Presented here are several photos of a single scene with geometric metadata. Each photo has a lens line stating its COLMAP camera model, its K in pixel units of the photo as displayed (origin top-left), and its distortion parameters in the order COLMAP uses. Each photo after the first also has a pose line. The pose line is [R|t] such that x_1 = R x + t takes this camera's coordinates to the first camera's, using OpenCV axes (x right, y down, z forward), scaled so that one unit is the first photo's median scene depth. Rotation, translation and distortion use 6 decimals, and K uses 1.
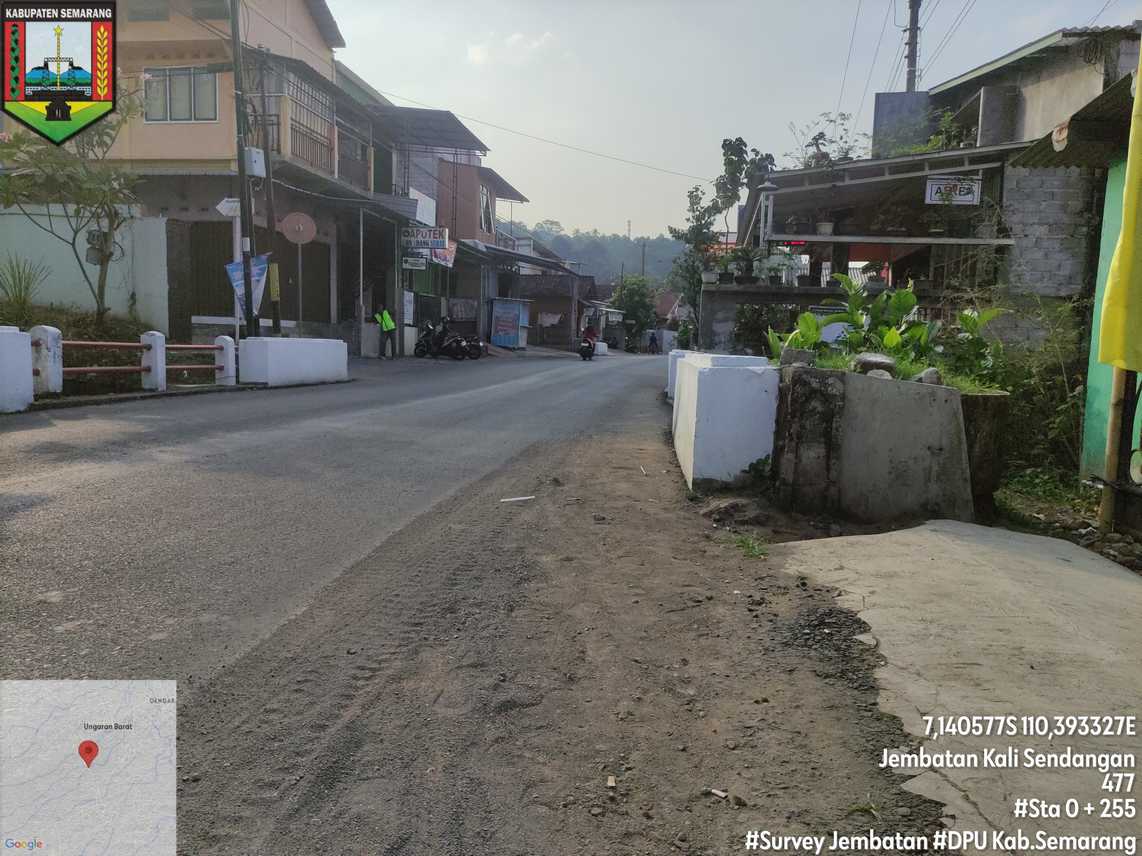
lens RADIAL K [[843.9, 0, 566.6], [0, 843.9, 427.2], [0, 0, 1]] dist [0.056053, -0.057295]
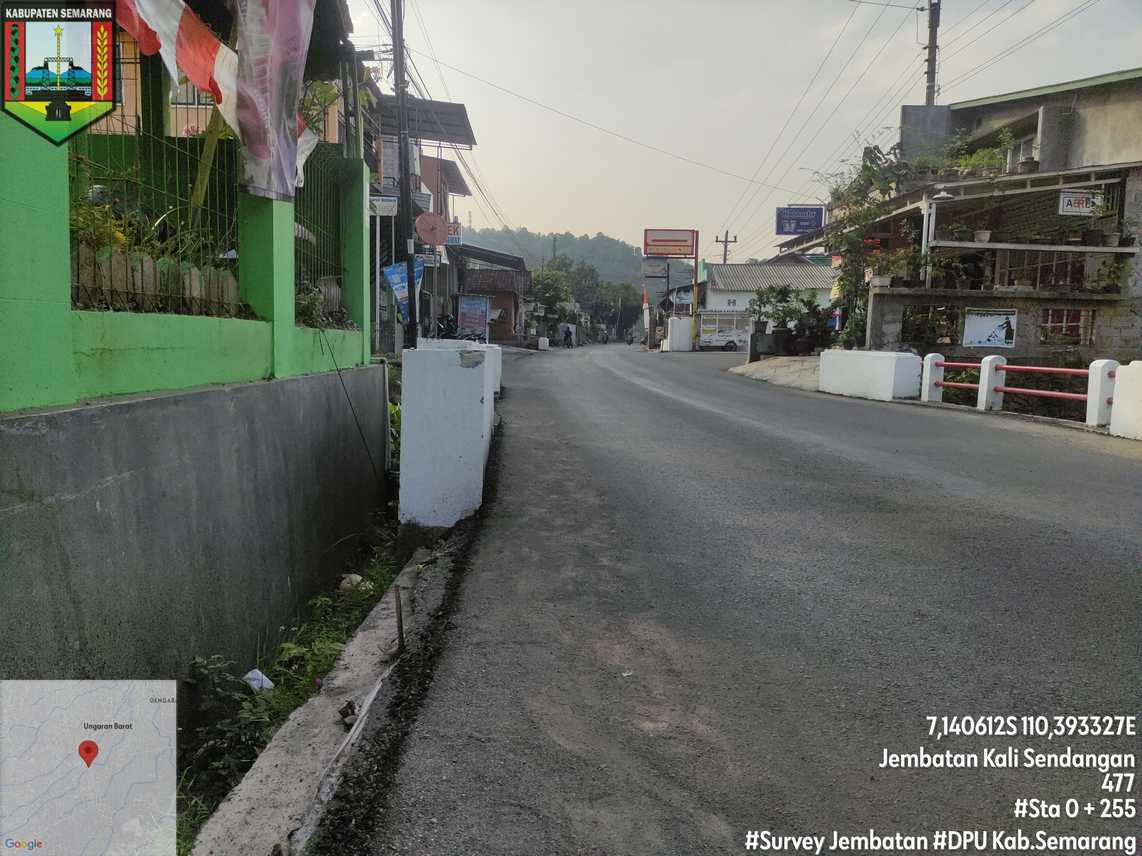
lens RADIAL K [[840.7, 0, 571.0], [0, 840.7, 428.0], [0, 0, 1]] dist [0.050830, -0.050420]
pose [[0.982453, -0.030334, 0.184027, -0.407546], [0.028277, 0.999505, 0.013791, -0.020211], [-0.184354, -0.008345, 0.982824, 0.036898]]
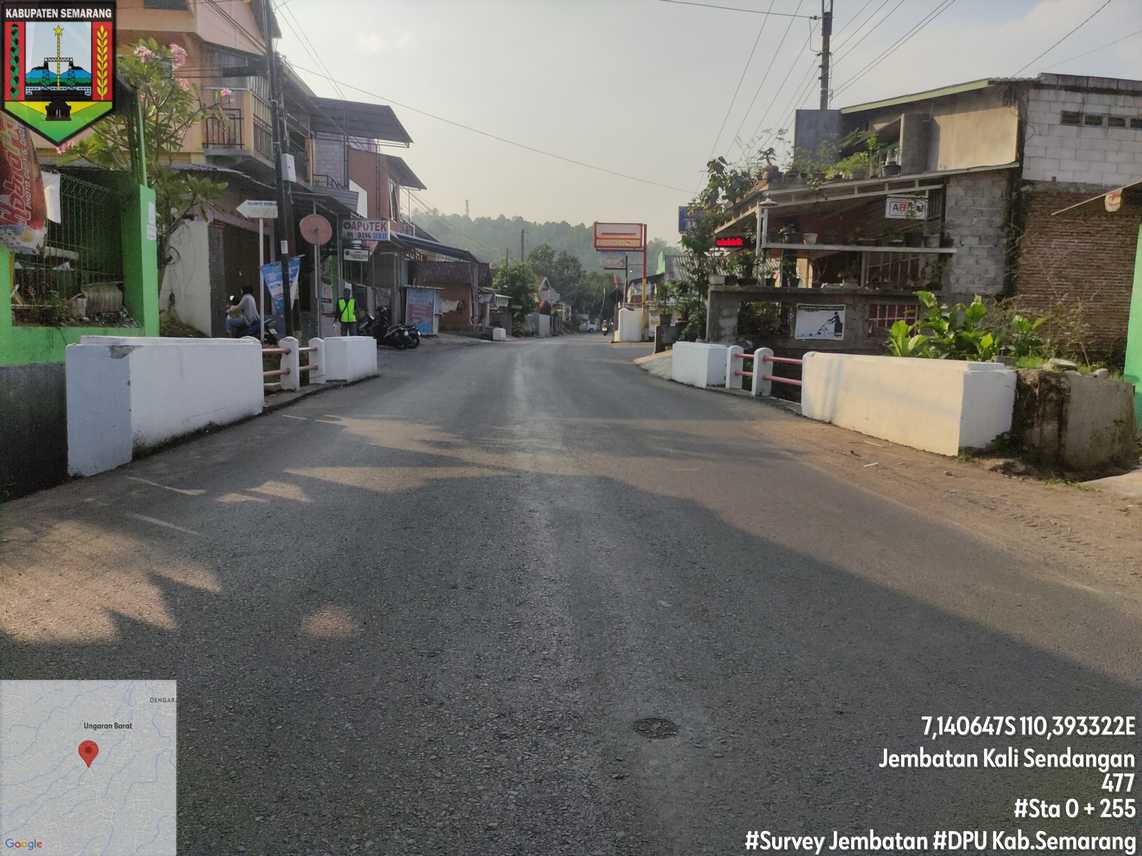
lens RADIAL K [[844.3, 0, 570.4], [0, 844.3, 425.4], [0, 0, 1]] dist [0.075316, -0.103714]
pose [[0.982105, -0.032688, 0.185474, -0.249580], [0.029054, 0.999330, 0.022275, -0.009414], [-0.186078, -0.016488, 0.982397, -0.105362]]
